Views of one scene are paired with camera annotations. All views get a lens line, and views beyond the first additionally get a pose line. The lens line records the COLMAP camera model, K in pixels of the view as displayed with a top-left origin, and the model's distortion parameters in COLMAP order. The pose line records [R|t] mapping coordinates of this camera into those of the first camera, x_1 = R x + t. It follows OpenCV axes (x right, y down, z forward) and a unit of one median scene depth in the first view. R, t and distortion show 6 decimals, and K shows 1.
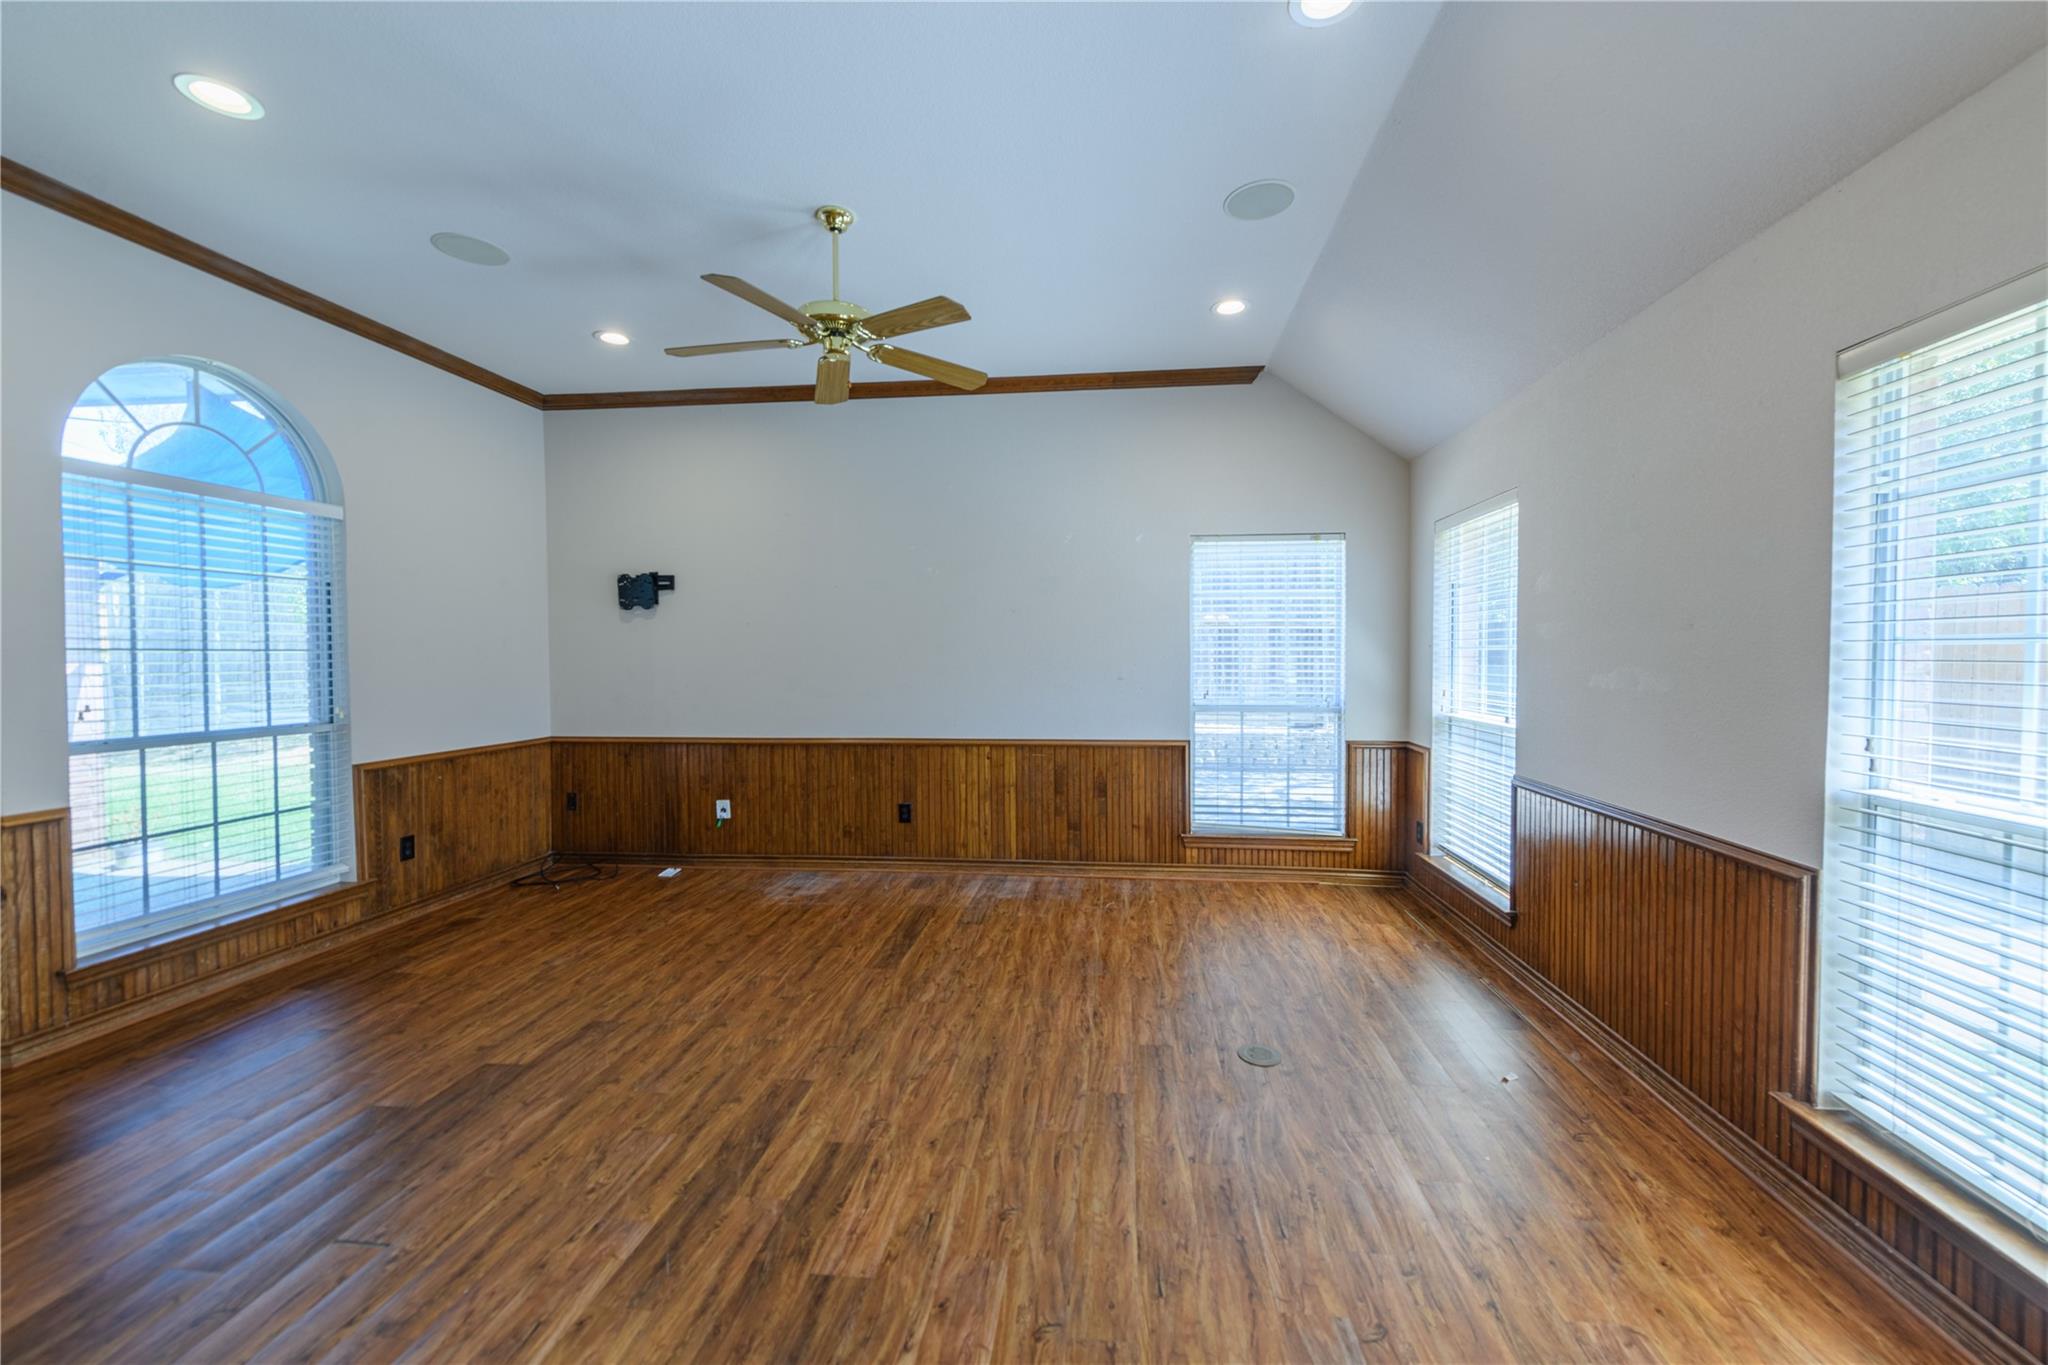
lens RADIAL K [[801.3, 0, 1039.4], [0, 801.3, 671.0], [0, 0, 1]] dist [0.013362, -0.002807]
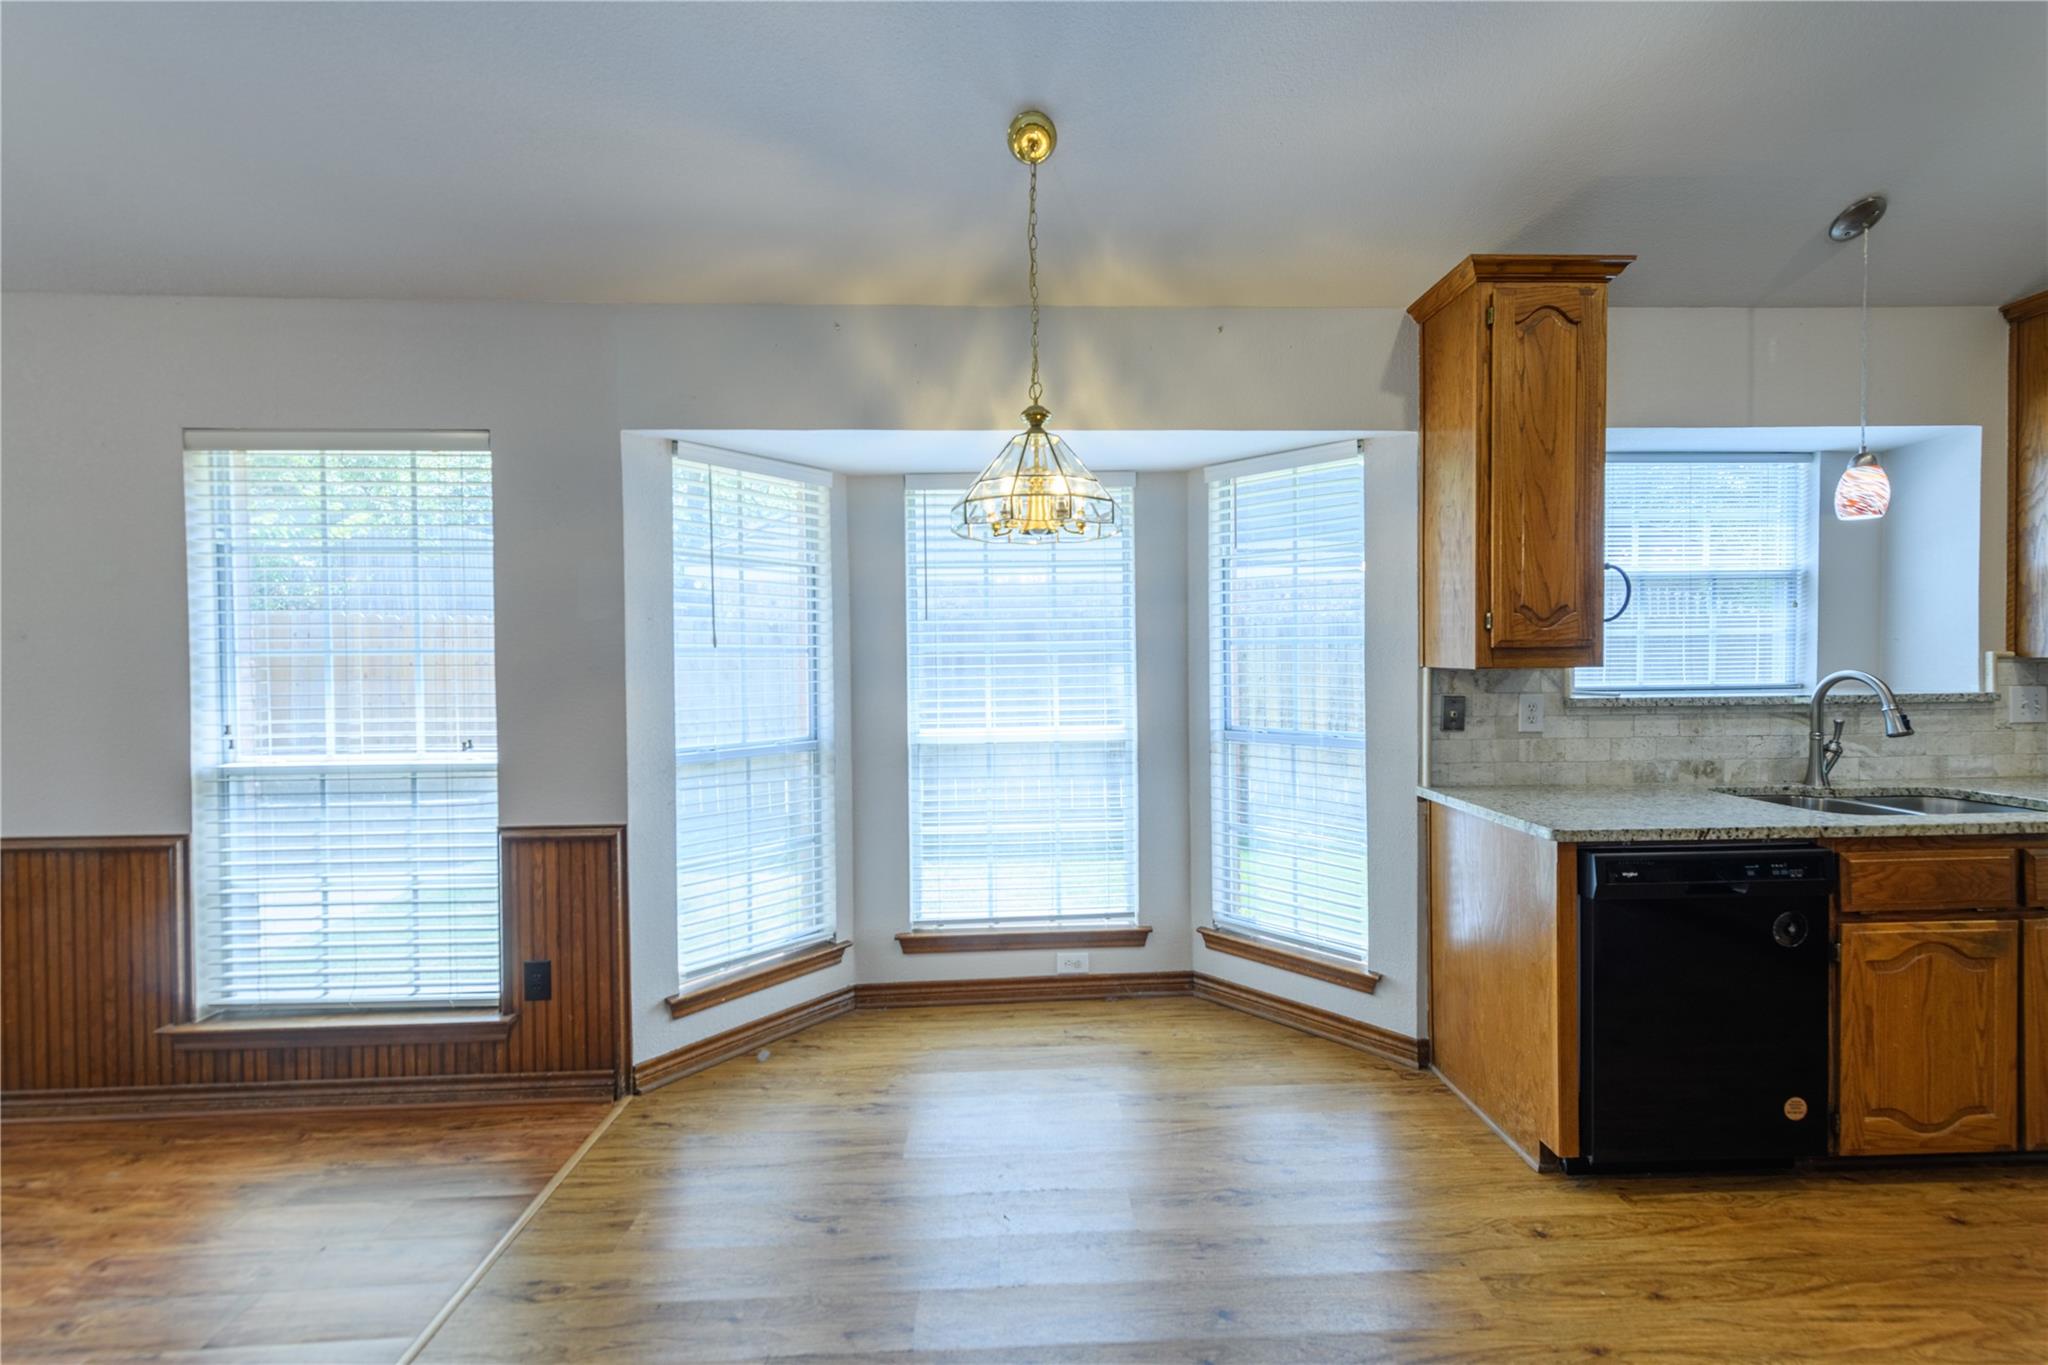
lens RADIAL K [[801.3, 0, 1035.2], [0, 801.3, 670.9], [0, 0, 1]] dist [0.013362, -0.002807]
pose [[-0.151146, -0.013563, 0.988418, -0.334480], [0.034628, 0.999220, 0.019006, 0.008833], [-0.987905, 0.037100, -0.150558, -0.086019]]
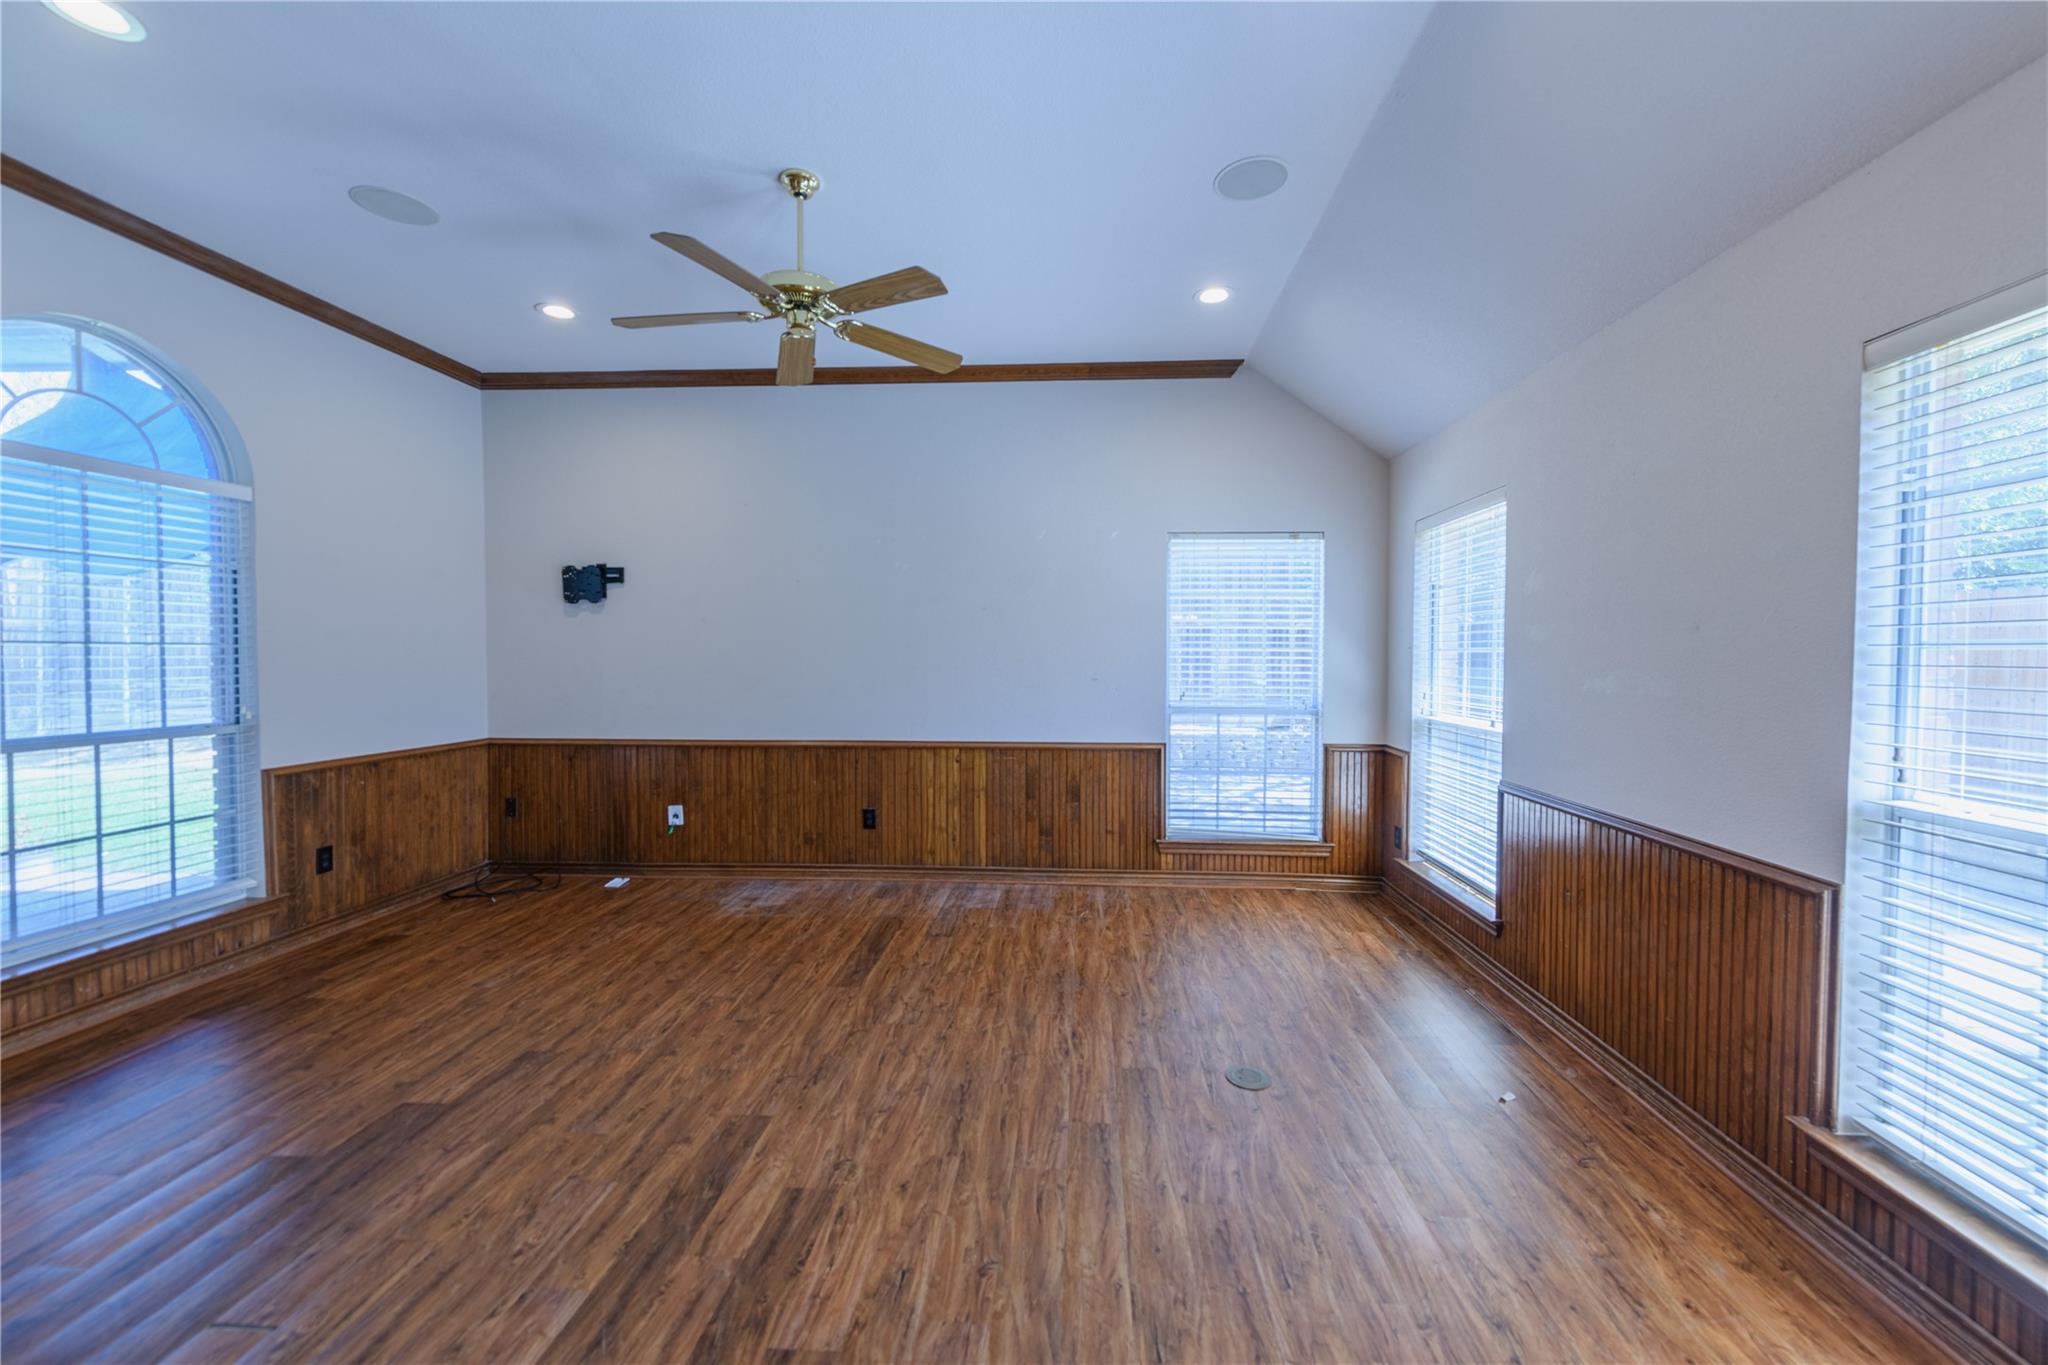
lens RADIAL K [[801.3, 0, 1038.7], [0, 801.3, 670.6], [0, 0, 1]] dist [0.013362, -0.002807]
pose [[0.998911, 0.005452, 0.046338, -0.019554], [-0.005463, 0.999985, 0.000102, -0.001326], [-0.046337, -0.000355, 0.998926, 0.061070]]
